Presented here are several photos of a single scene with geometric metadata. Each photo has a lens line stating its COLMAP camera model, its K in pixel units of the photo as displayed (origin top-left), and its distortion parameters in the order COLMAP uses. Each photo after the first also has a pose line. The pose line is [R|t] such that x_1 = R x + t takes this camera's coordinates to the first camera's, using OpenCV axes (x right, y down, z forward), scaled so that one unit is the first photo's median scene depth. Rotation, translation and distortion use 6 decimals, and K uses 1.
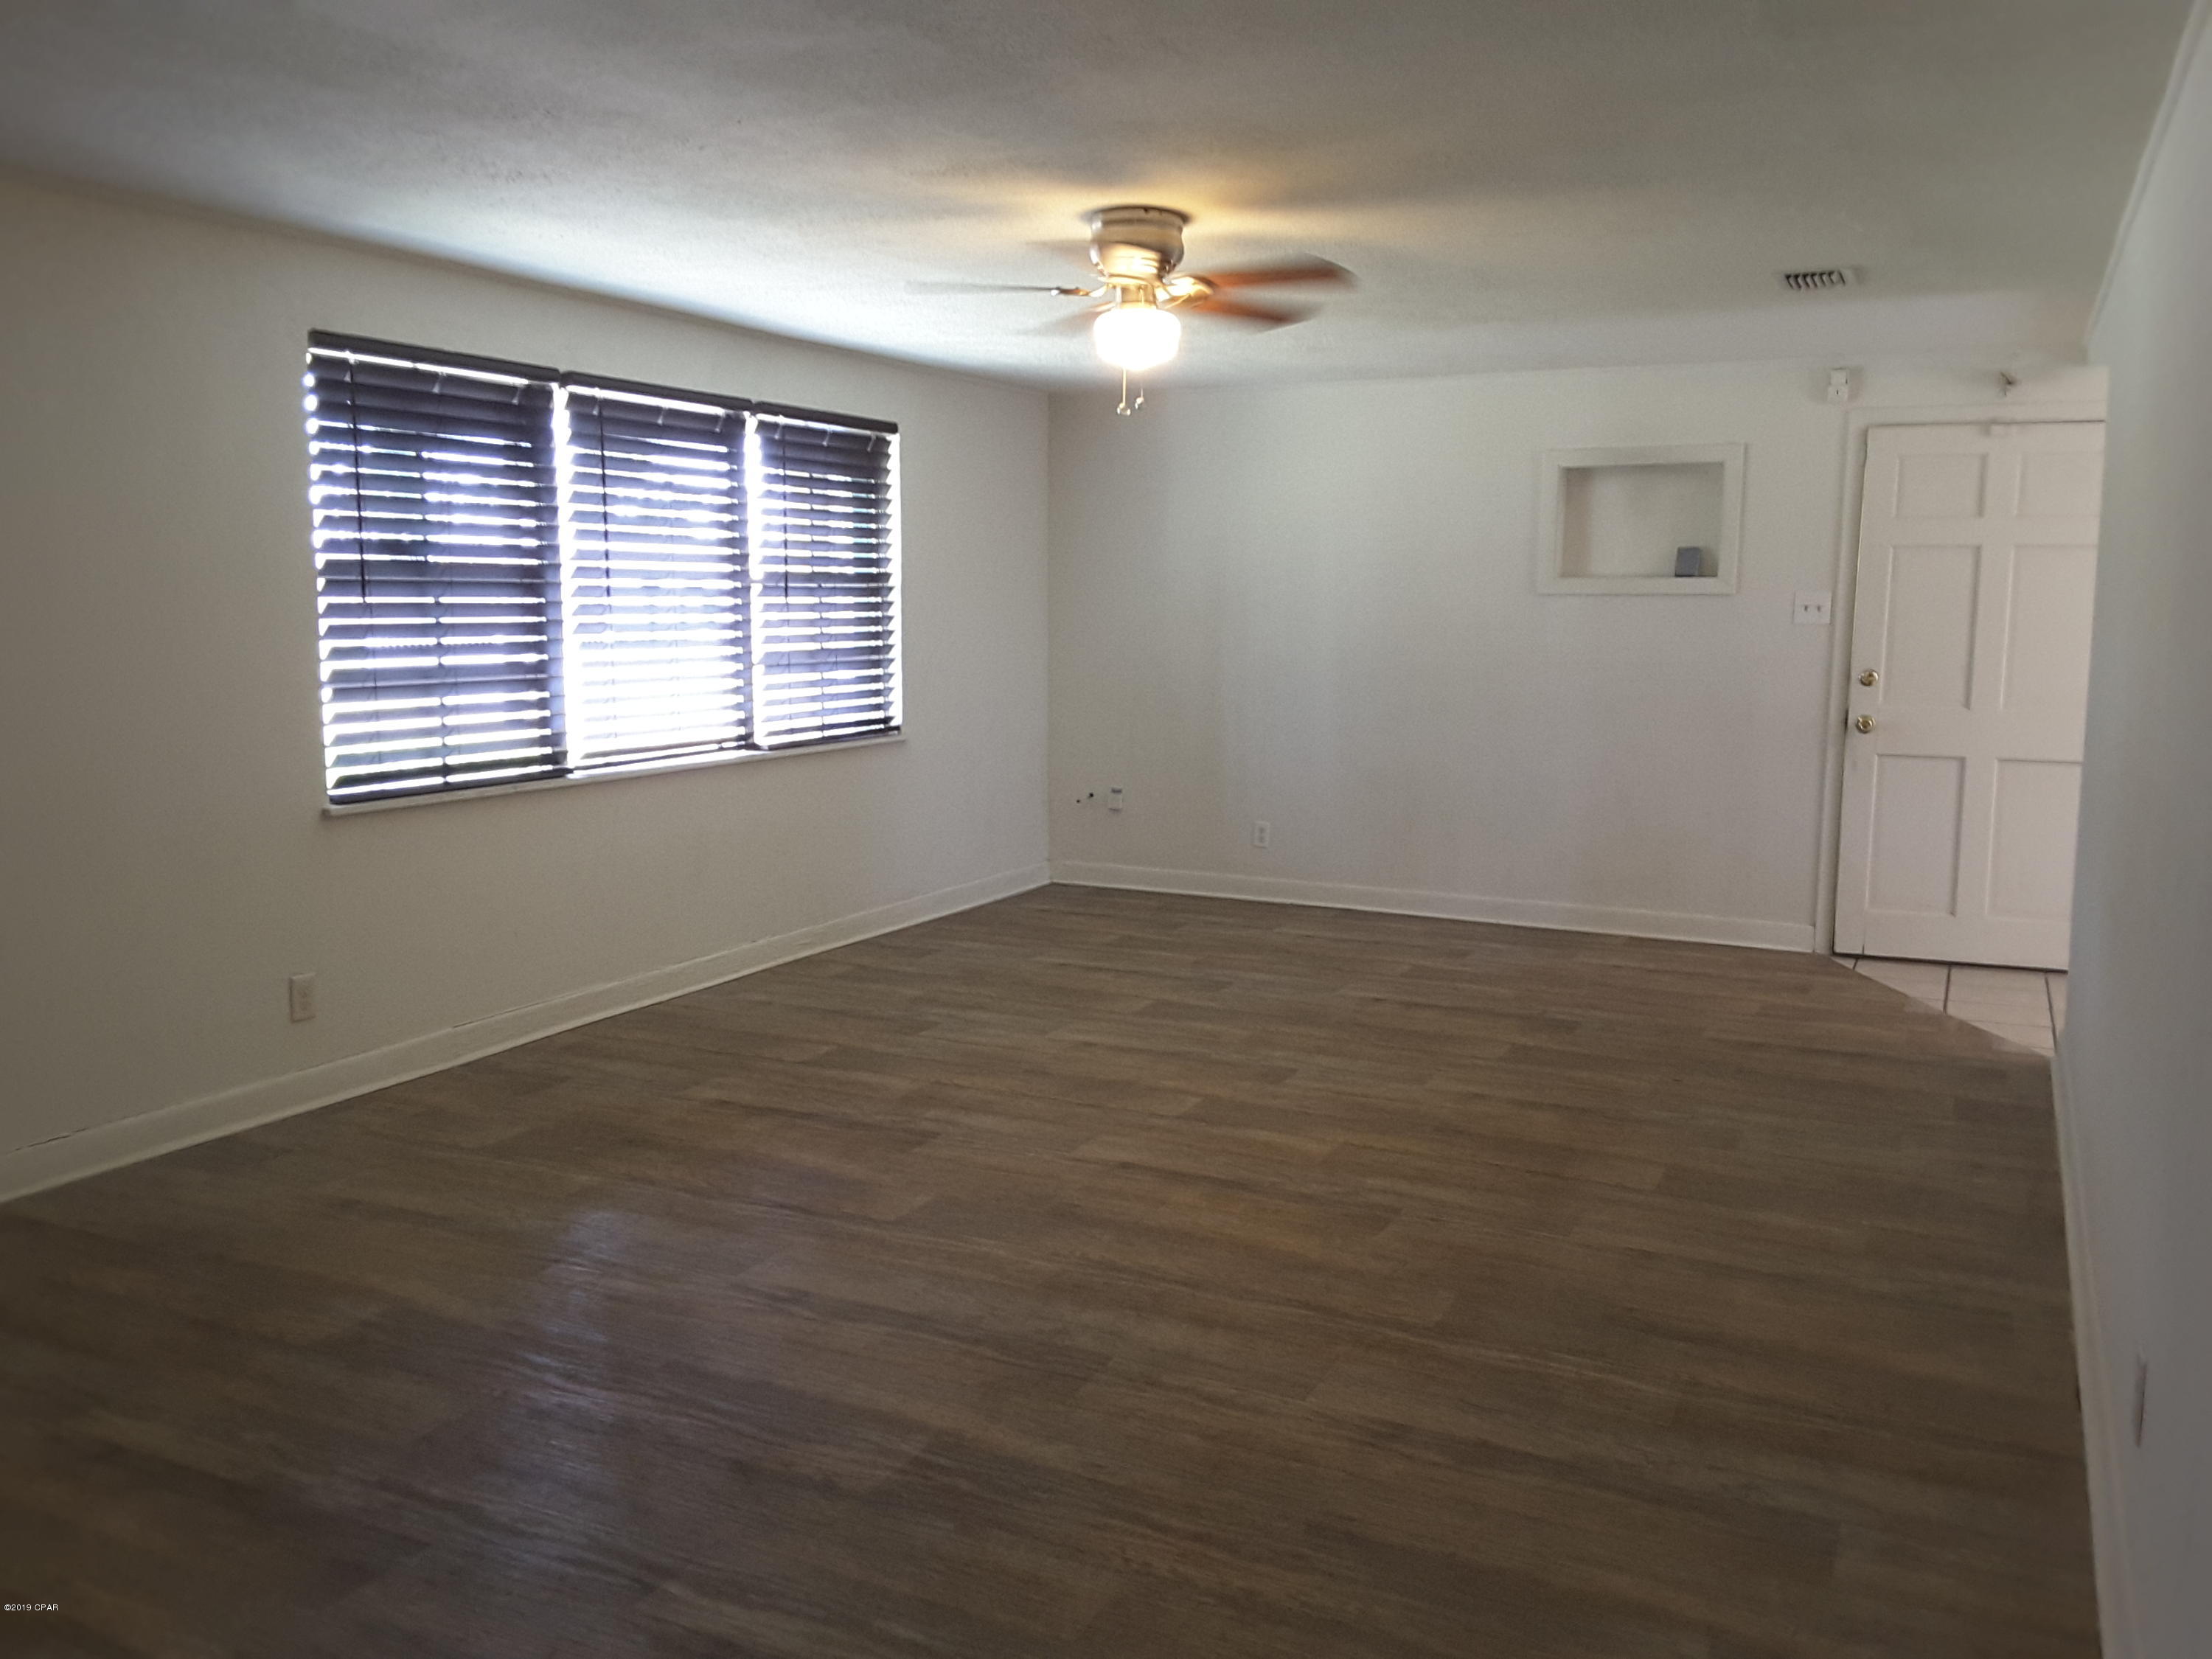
lens RADIAL K [[1800.9, 0, 1106.0], [0, 1800.9, 829.5], [0, 0, 1]] dist [0.154441, -0.317539]
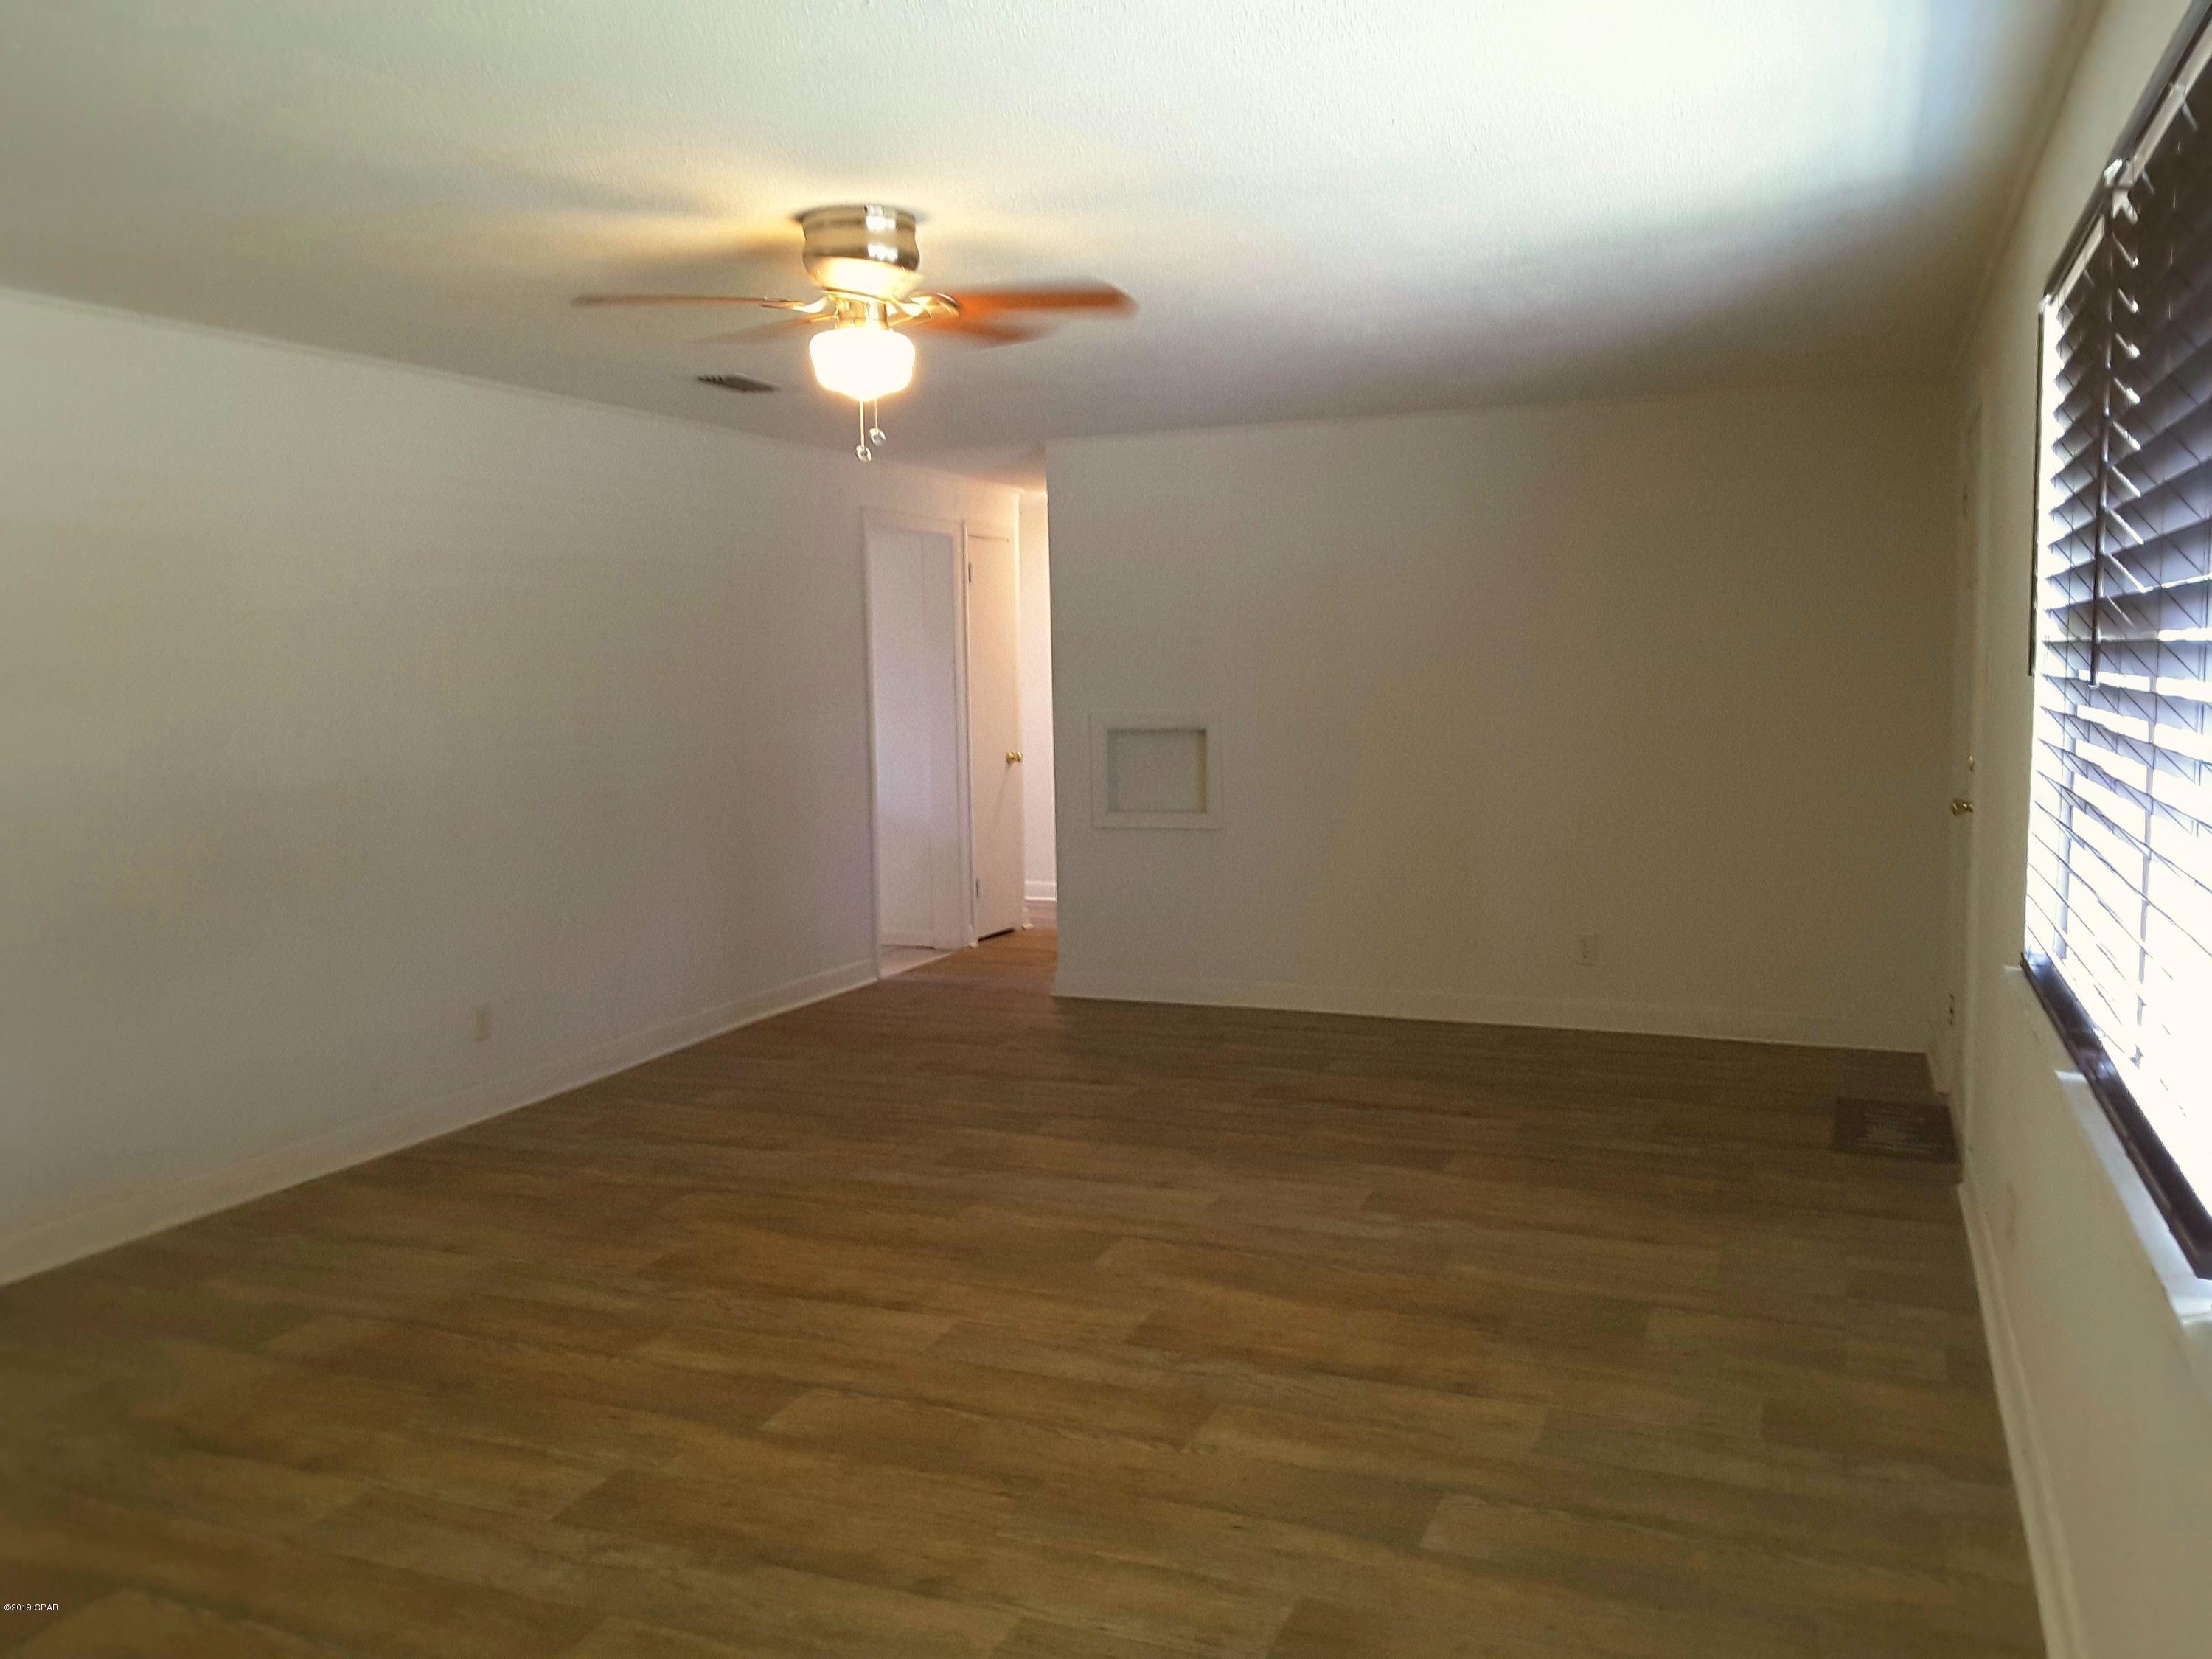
lens RADIAL K [[1800.9, 0, 1106.0], [0, 1800.9, 829.5], [0, 0, 1]] dist [0.154441, -0.317539]
pose [[-0.997793, 0.012505, -0.065212, -0.034339], [-0.002132, 0.975566, 0.219698, -0.230865], [0.066366, 0.219352, -0.973386, 1.755577]]
